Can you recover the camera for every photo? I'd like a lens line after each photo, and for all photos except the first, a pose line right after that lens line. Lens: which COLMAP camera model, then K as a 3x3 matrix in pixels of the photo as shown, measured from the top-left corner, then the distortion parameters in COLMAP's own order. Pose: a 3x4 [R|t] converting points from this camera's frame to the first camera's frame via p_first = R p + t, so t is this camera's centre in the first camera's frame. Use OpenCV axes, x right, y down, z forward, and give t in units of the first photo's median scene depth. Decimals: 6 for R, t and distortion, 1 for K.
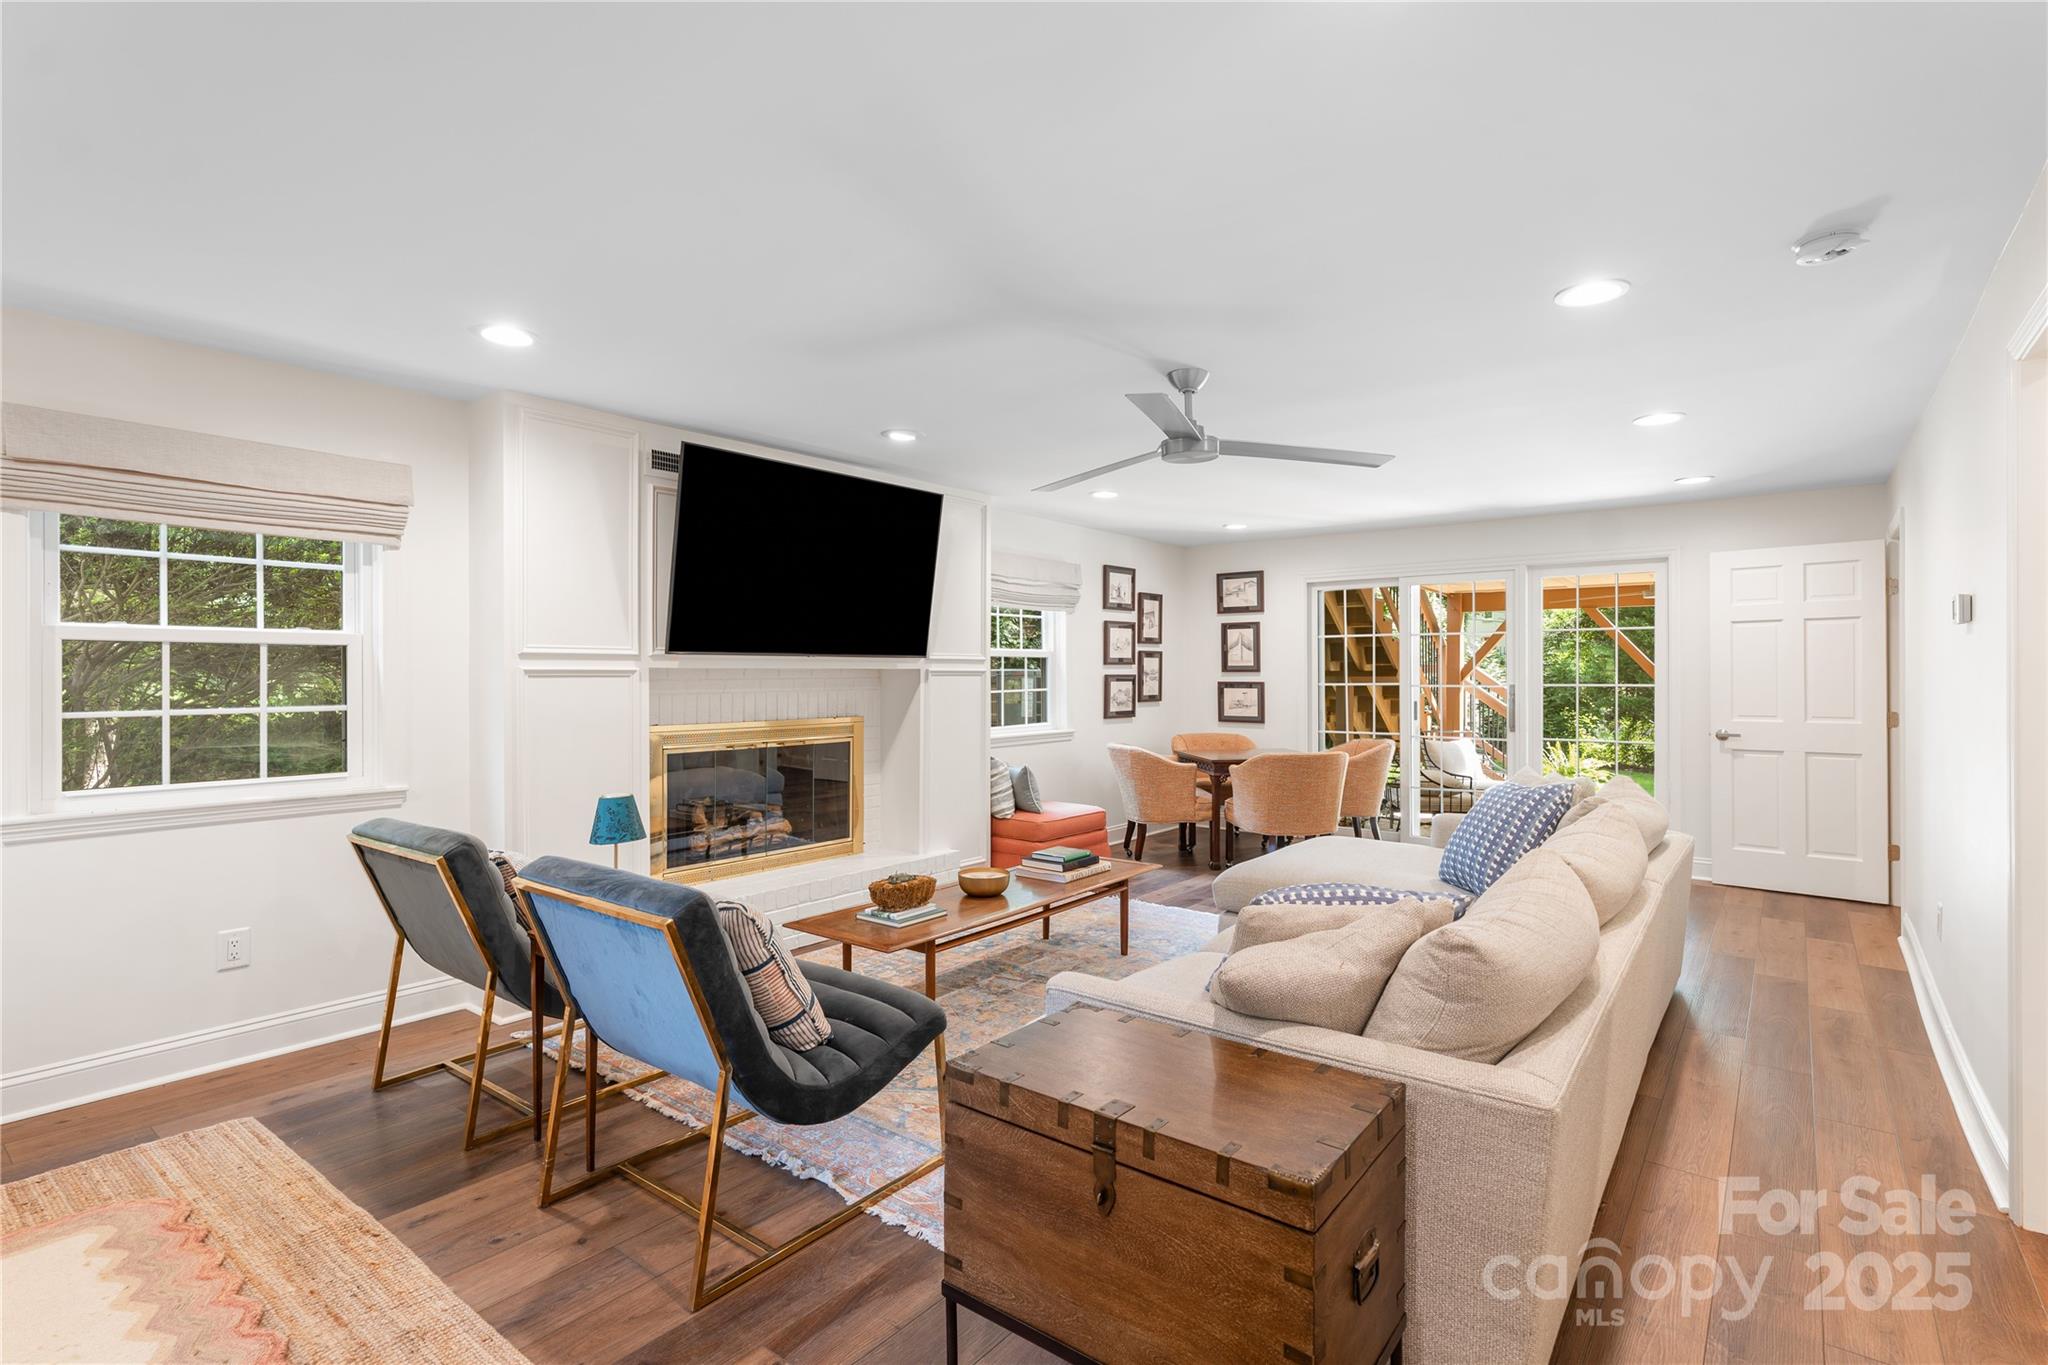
lens RADIAL K [[974.0, 0, 1024.1], [0, 974.0, 676.1], [0, 0, 1]] dist [0.012809, 0.000040]
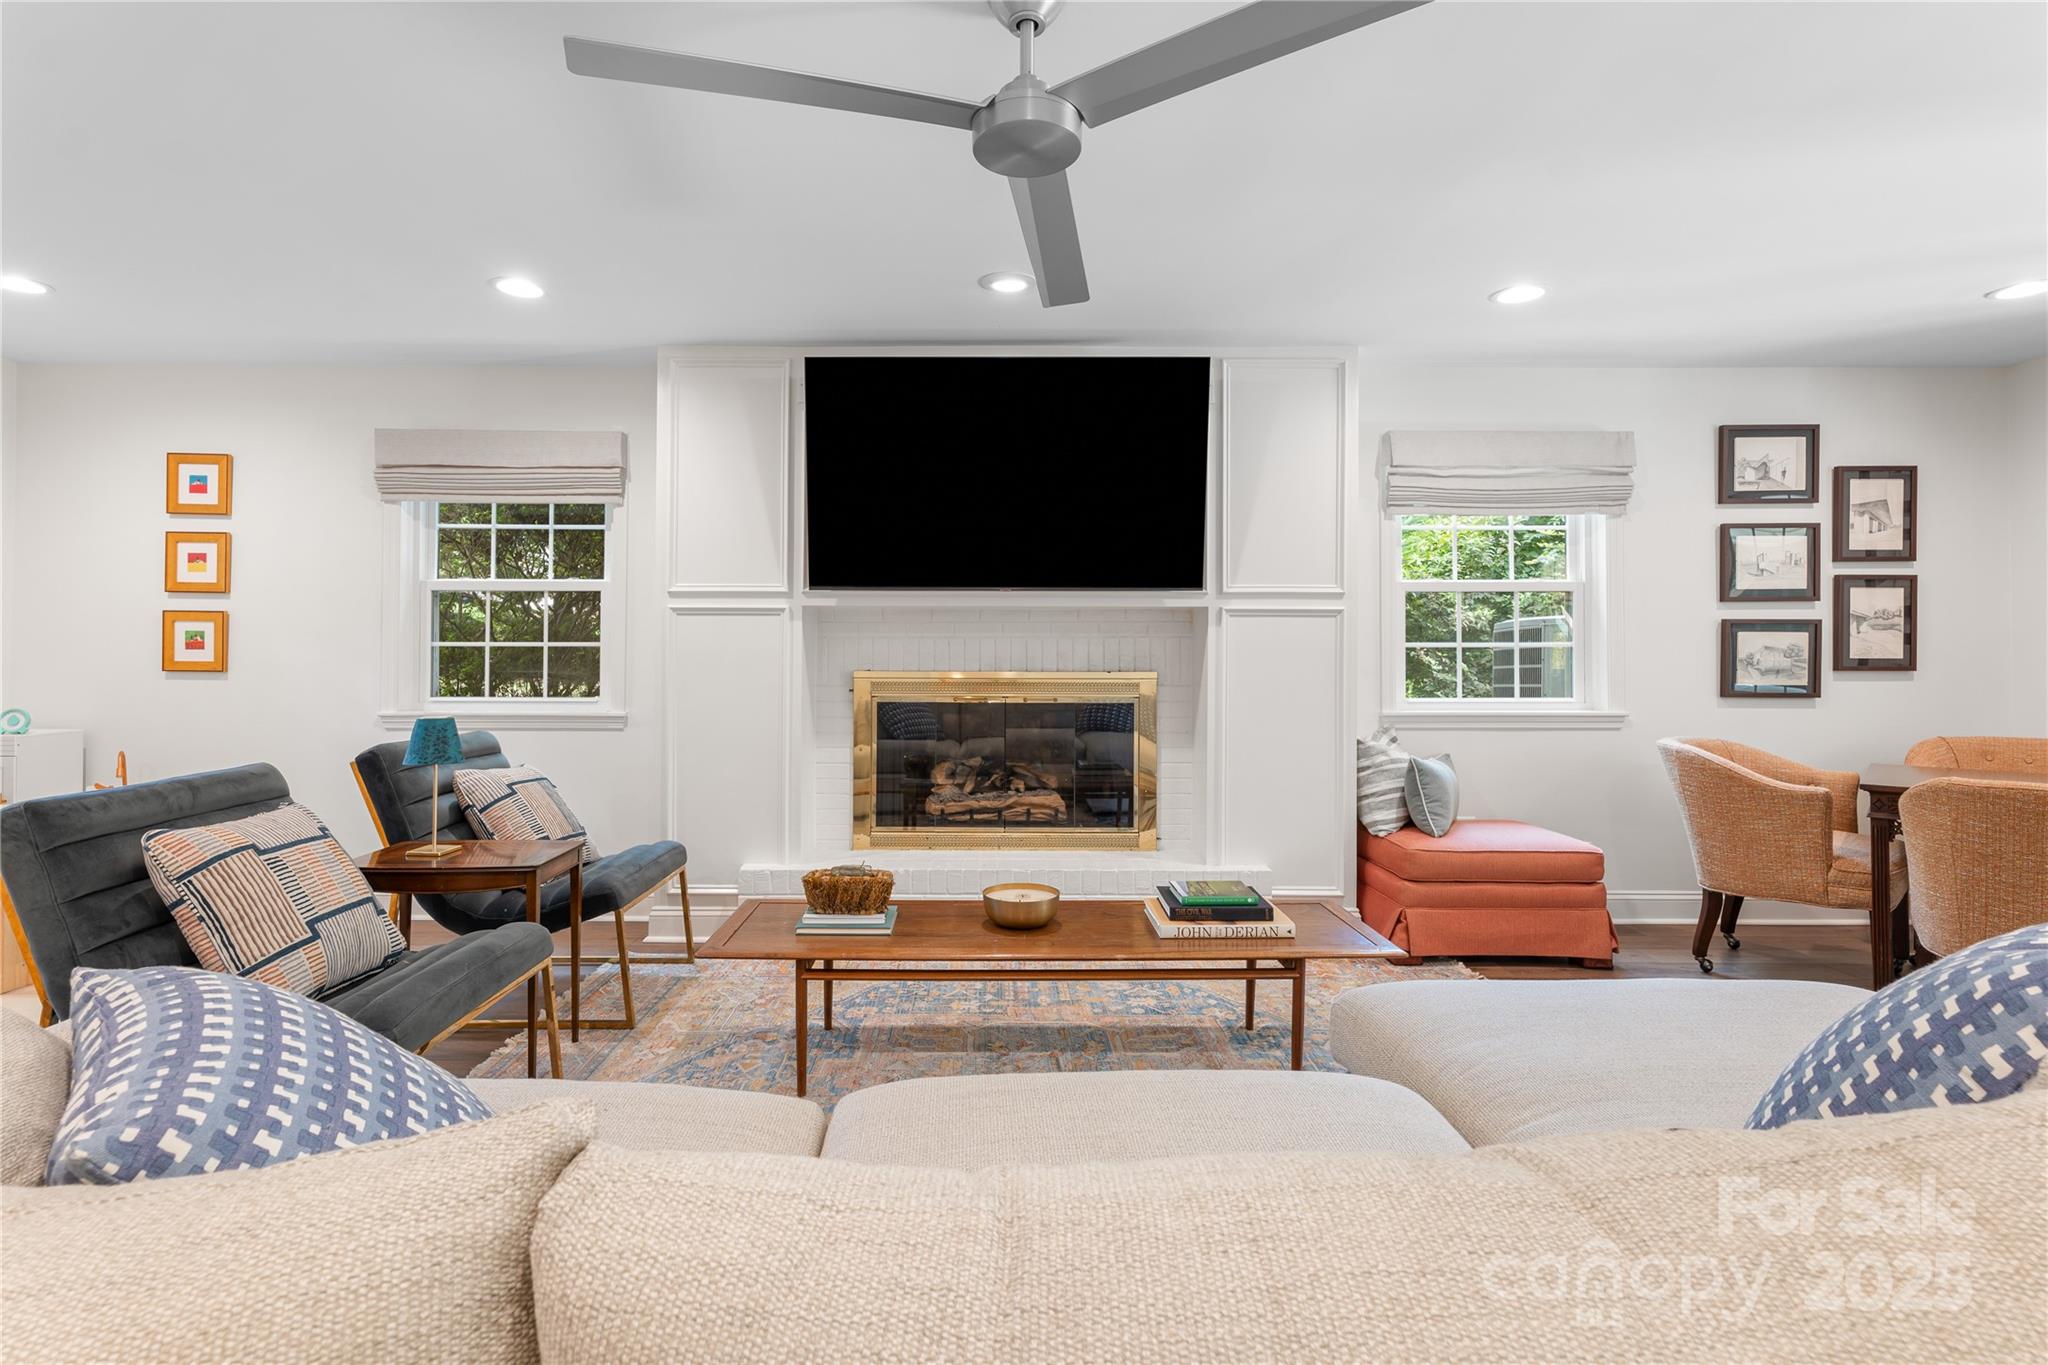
lens RADIAL K [[974.0, 0, 998.9], [0, 974.0, 651.0], [0, 0, 1]] dist [0.012809, 0.000040]
pose [[0.627628, 0.000972, -0.778512, 0.327313], [-0.005662, 0.999978, -0.003316, 0.026036], [0.778492, 0.006489, 0.627620, 0.391196]]
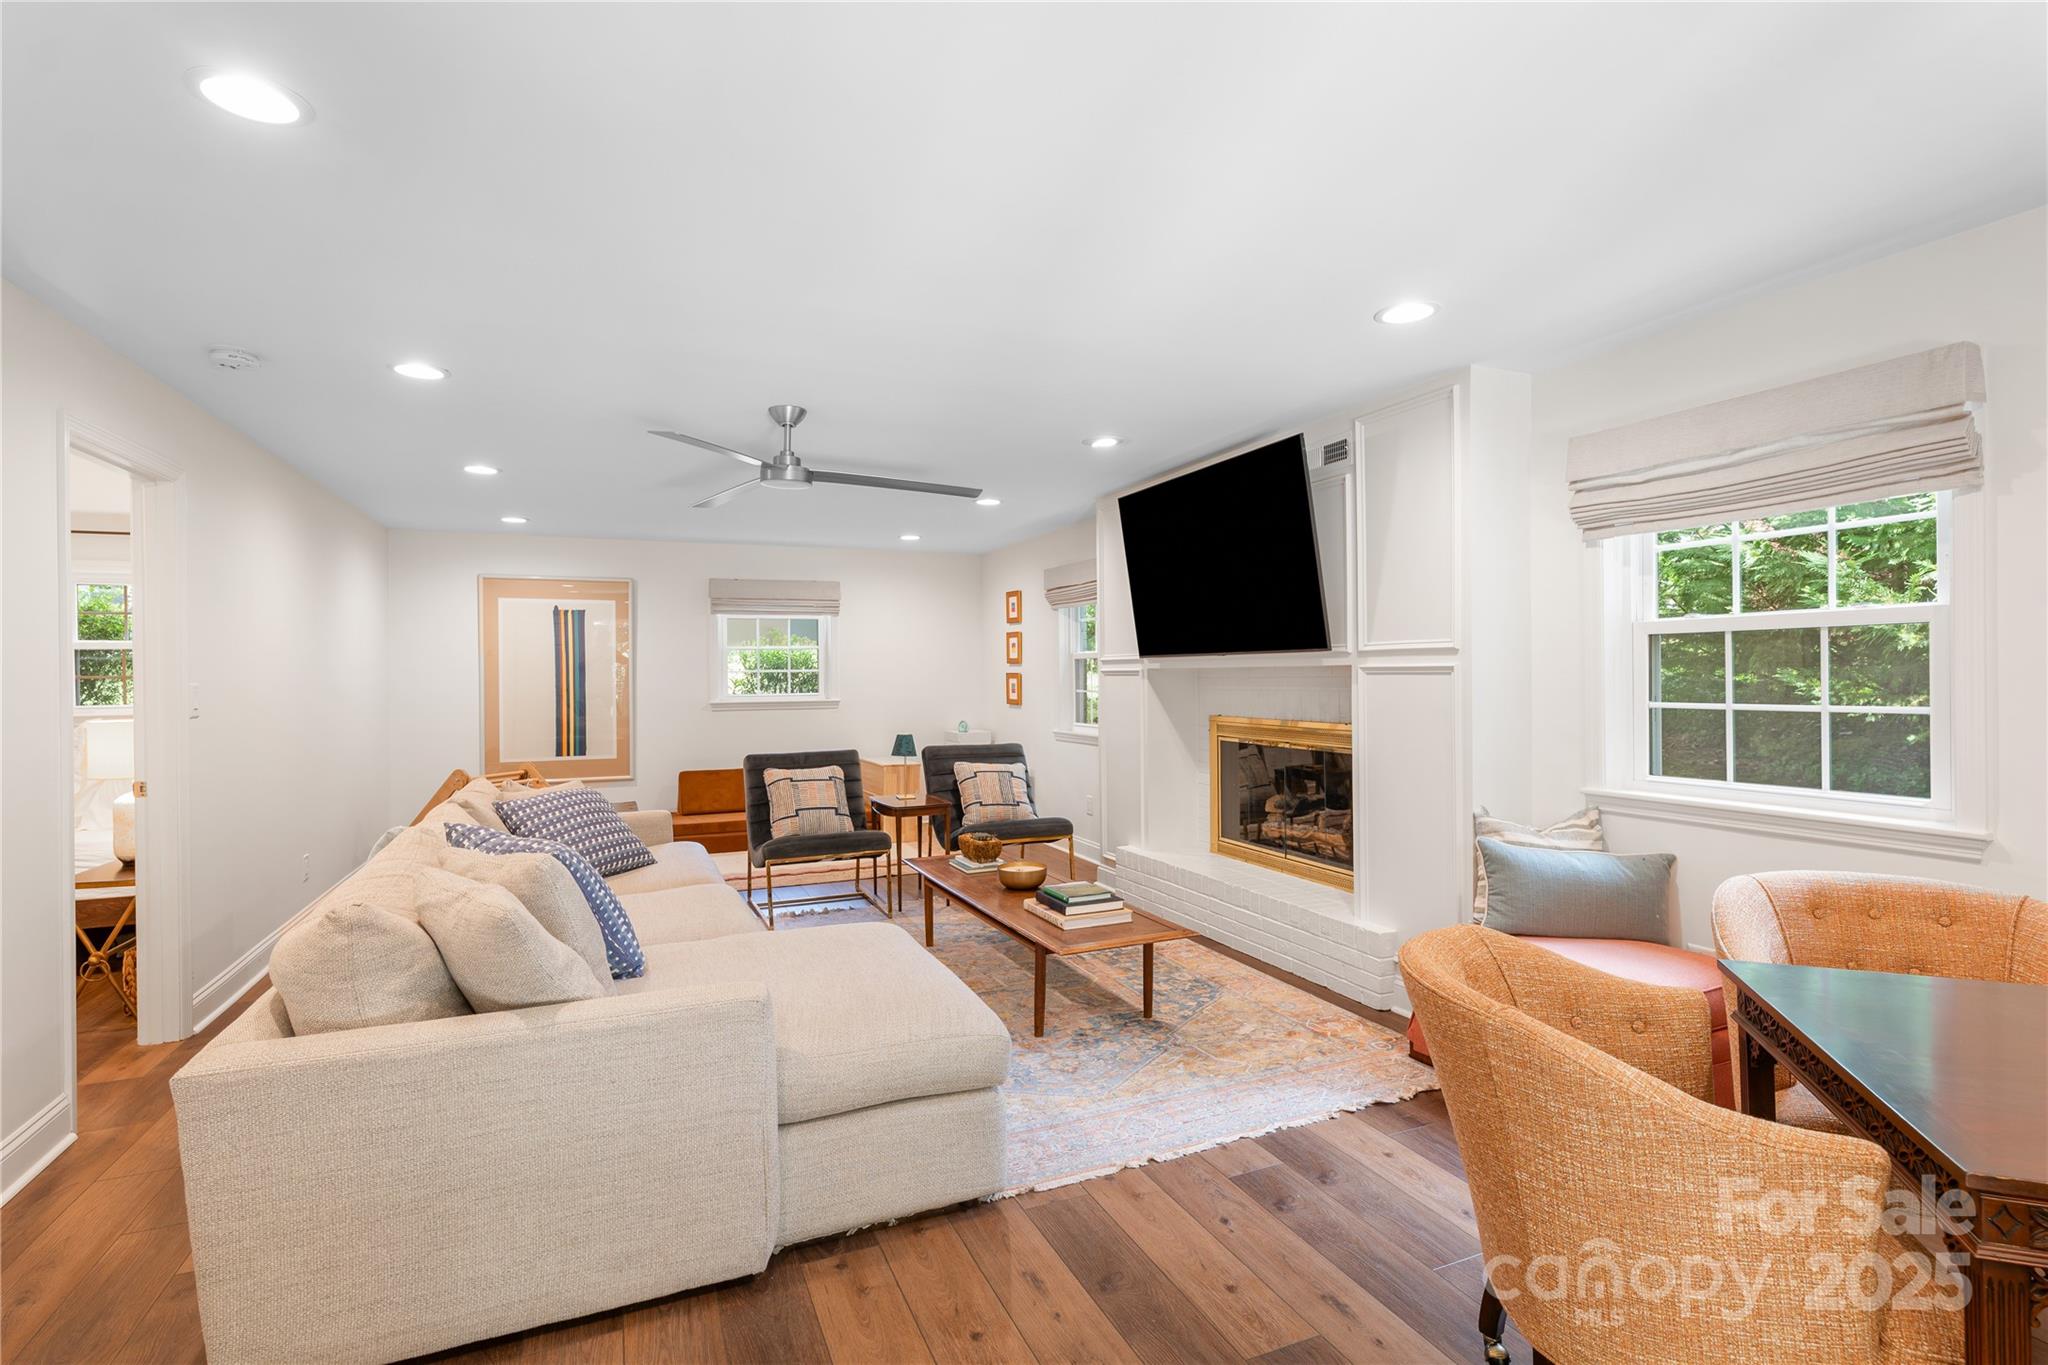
lens RADIAL K [[974.0, 0, 1019.4], [0, 974.0, 682.8], [0, 0, 1]] dist [0.012809, 0.000040]
pose [[-0.474579, 0.021981, -0.879938, 0.605499], [0.016076, 0.999738, 0.016303, -0.009515], [0.880066, -0.006409, -0.474808, 1.033933]]
